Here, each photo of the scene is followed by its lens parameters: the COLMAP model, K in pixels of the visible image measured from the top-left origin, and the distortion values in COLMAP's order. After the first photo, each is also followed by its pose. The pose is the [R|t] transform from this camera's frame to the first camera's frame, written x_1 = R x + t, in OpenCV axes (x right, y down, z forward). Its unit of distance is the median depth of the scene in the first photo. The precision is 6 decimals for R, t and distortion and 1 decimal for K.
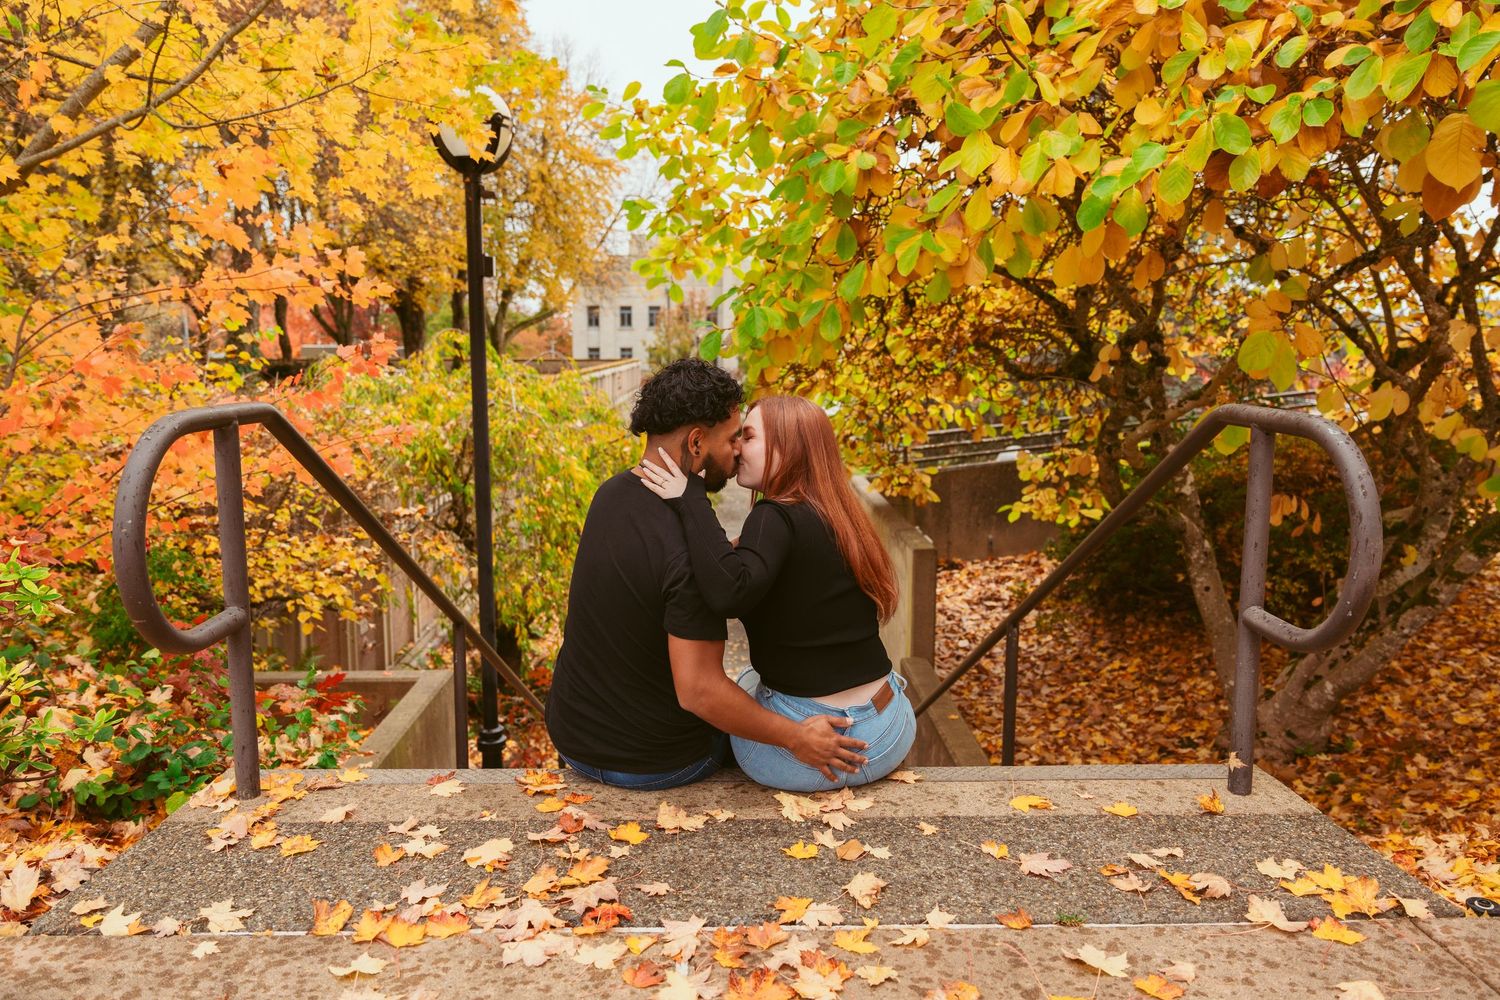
lens RADIAL K [[1046.2, 0, 753.3], [0, 1046.2, 483.8], [0, 0, 1]] dist [-0.000524, -0.001660]
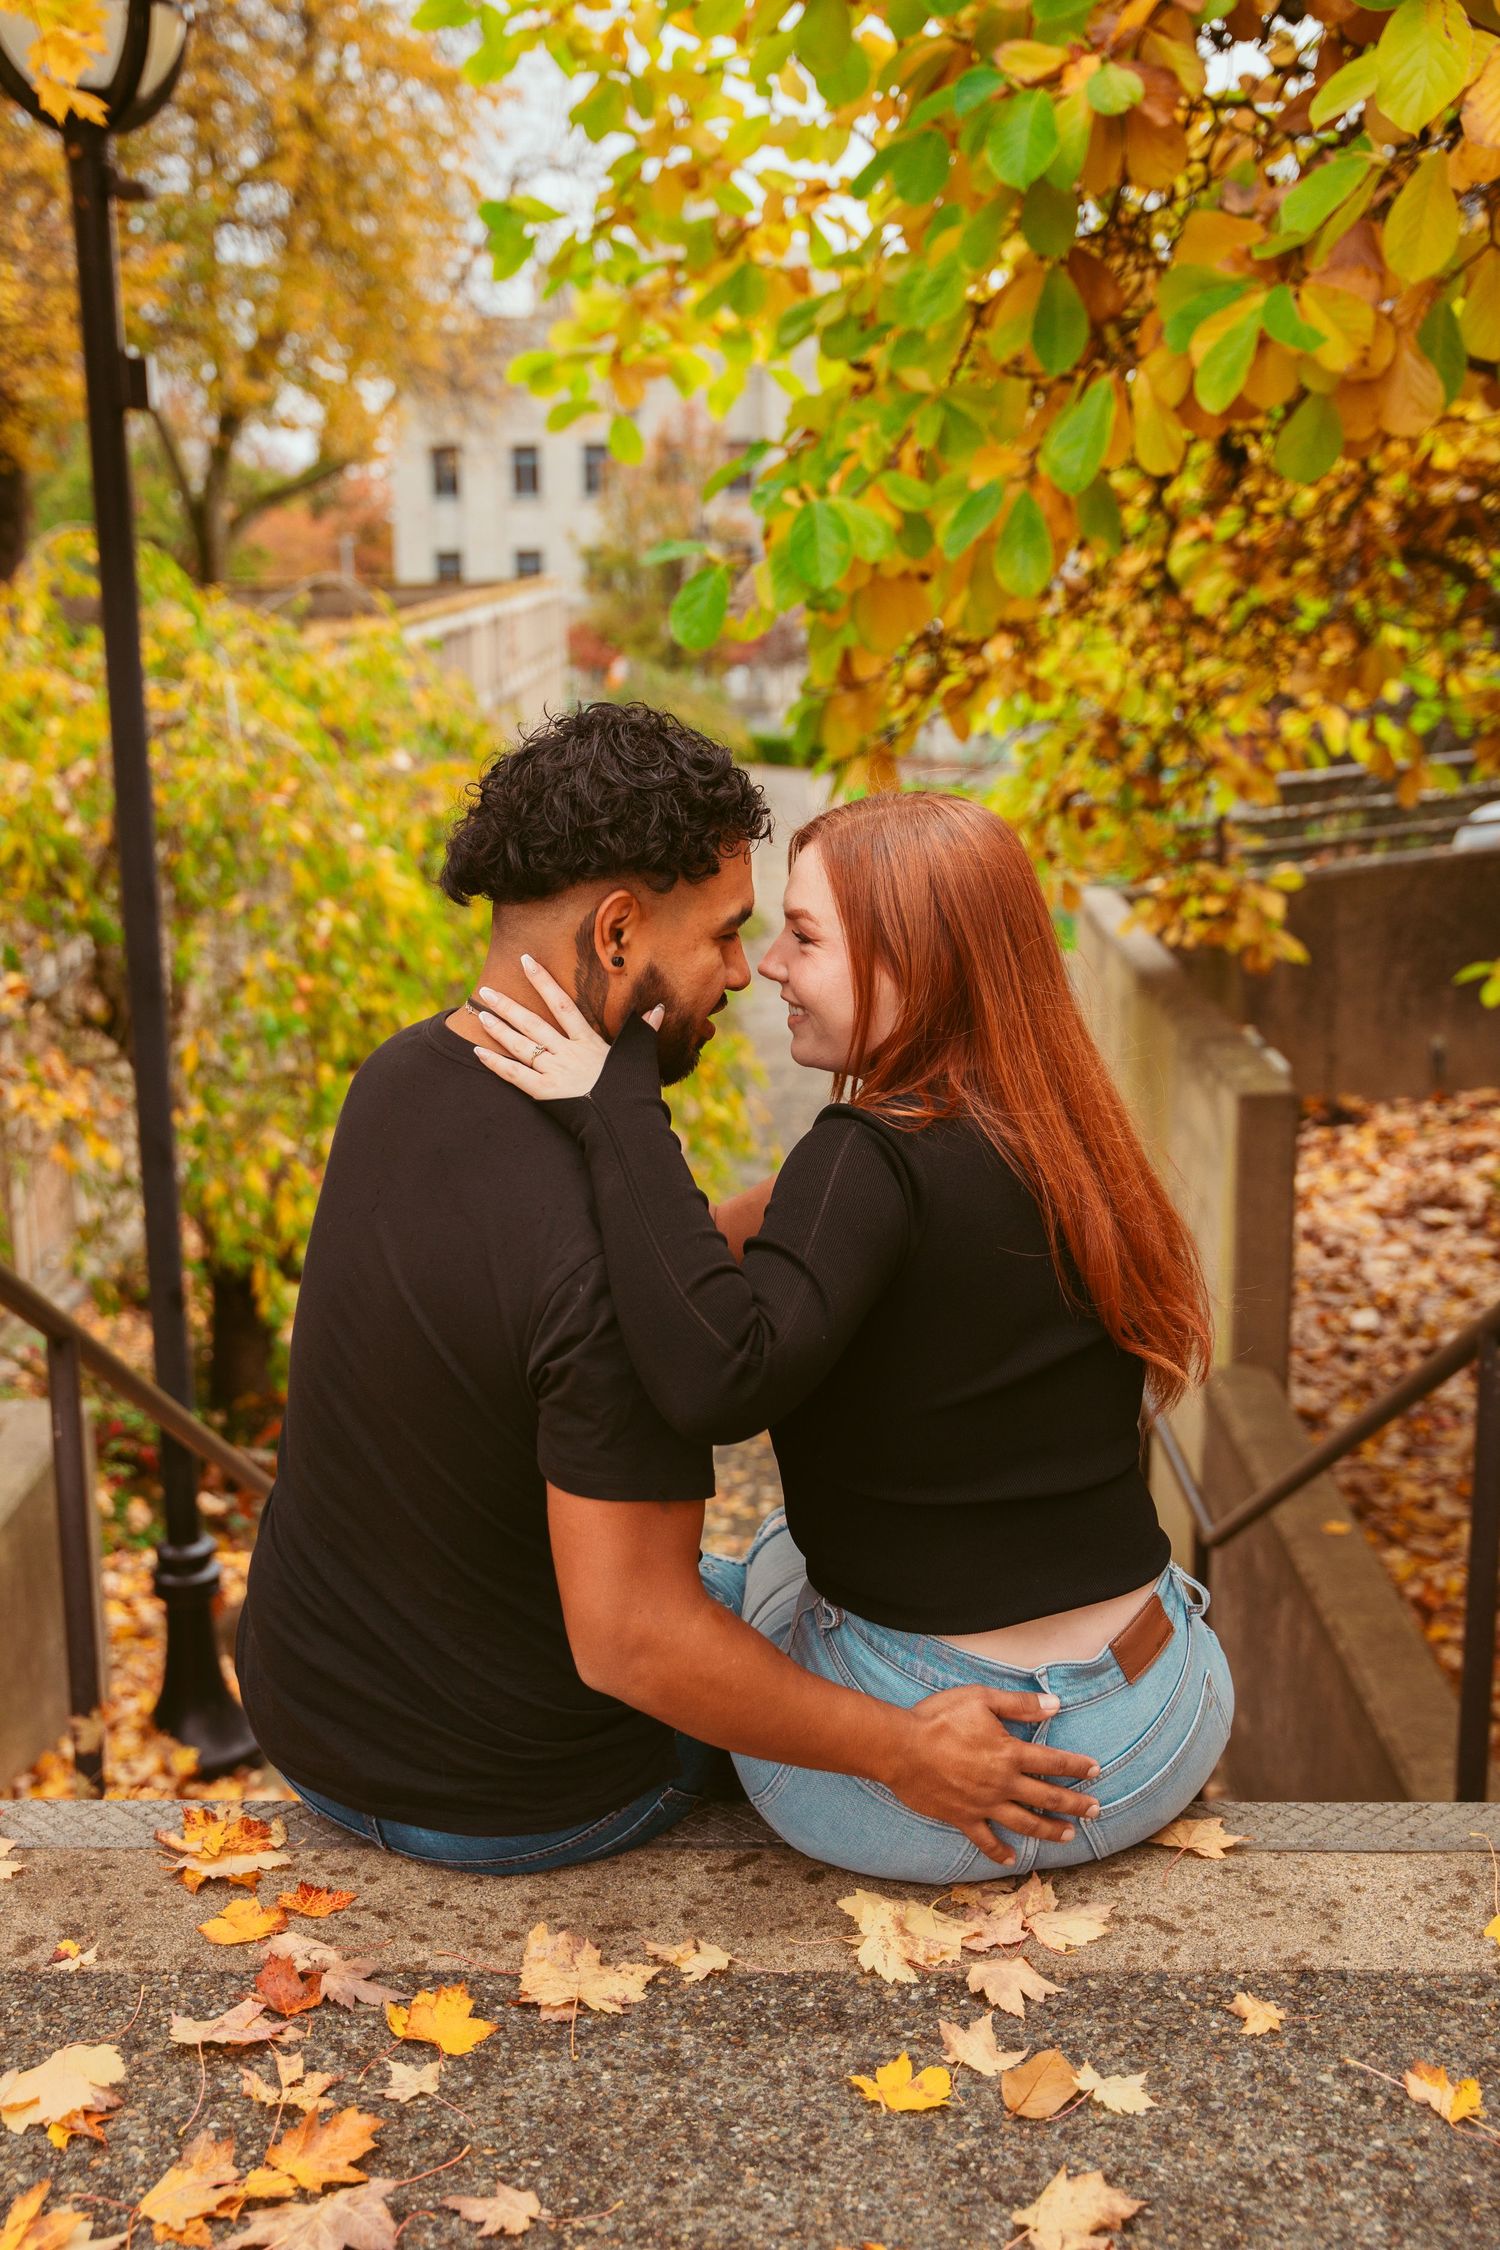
lens RADIAL K [[2559.0, 0, 709.0], [0, 2559.0, 1123.8], [0, 0, 1]] dist [-0.018947, 0.176289]
pose [[0.998485, -0.006010, -0.054692, 0.008342], [0.011133, 0.995524, 0.093850, -0.020343], [0.053884, -0.094316, 0.994083, 0.040285]]
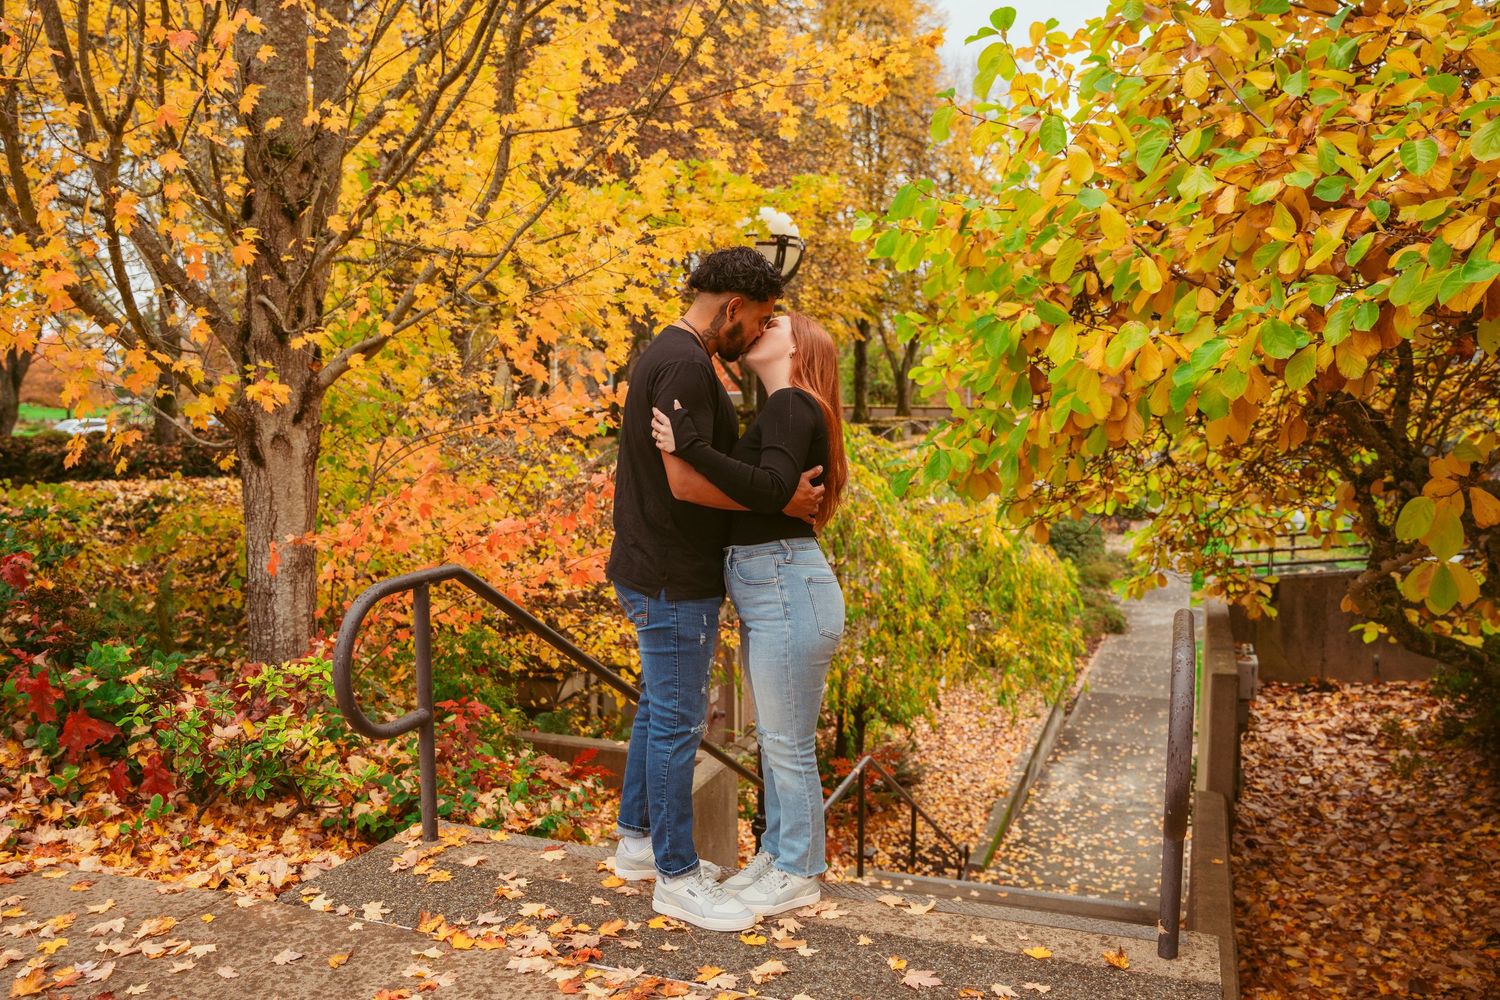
lens RADIAL K [[1201.3, 0, 750.0], [0, 1201.3, 500.0], [0, 0, 1]] dist [-0.150070, 0.191414]
pose [[0.928055, 0.031352, -0.371121, 0.169807], [-0.044154, 0.998685, -0.026047, -0.048068], [0.369816, 0.040560, 0.928219, -0.119370]]
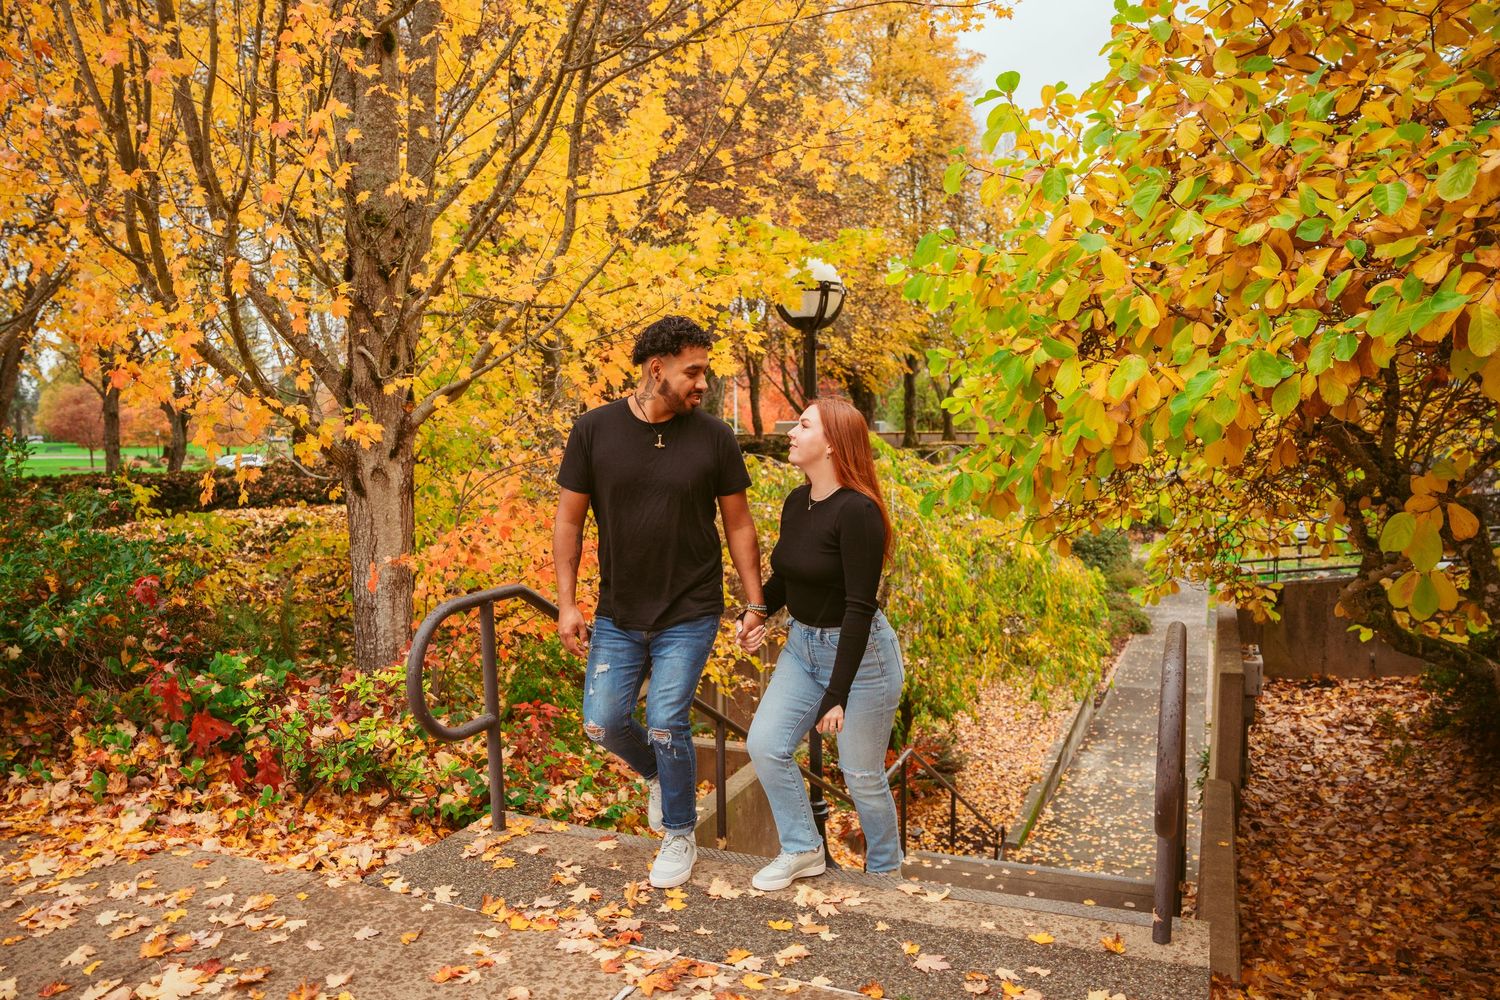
lens RADIAL K [[1066.3, 0, 748.5], [0, 1066.3, 518.4], [0, 0, 1]] dist [-0.182312, 0.147688]
pose [[0.903396, 0.020978, -0.428294, 0.179715], [-0.033889, 0.999171, -0.022541, -0.052143], [0.427466, 0.034878, 0.903358, -0.099940]]
